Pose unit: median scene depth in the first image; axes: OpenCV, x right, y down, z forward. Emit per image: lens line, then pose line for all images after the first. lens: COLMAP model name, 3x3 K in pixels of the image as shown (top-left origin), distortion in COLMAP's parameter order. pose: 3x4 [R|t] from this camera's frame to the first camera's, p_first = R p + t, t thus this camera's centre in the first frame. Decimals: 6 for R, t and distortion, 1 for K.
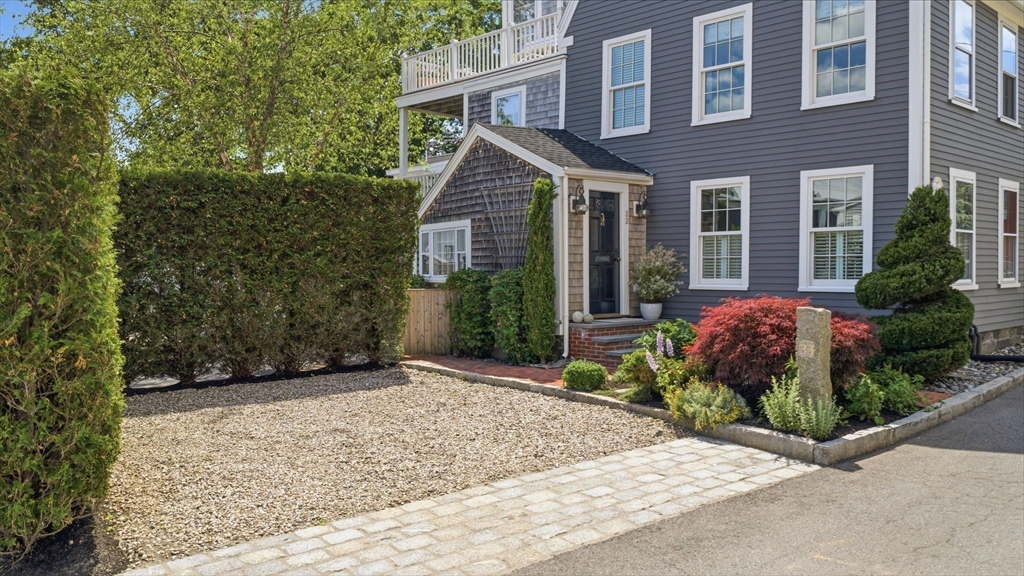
lens RADIAL K [[855.5, 0, 512.0], [0, 855.5, 288.0], [0, 0, 1]] dist [-0.012533, -0.005544]
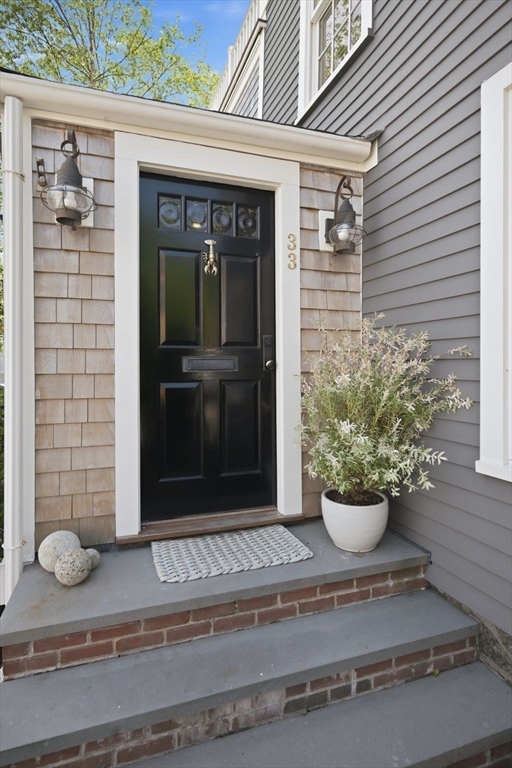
lens RADIAL K [[422.2, 0, 254.4], [0, 422.2, 359.5], [0, 0, 1]] dist [-0.000963, -0.000047]
pose [[0.917624, -0.006735, -0.397392, 0.196400], [-0.008359, 0.999308, -0.036238, -0.029912], [0.397361, 0.036575, 0.916933, 0.847407]]
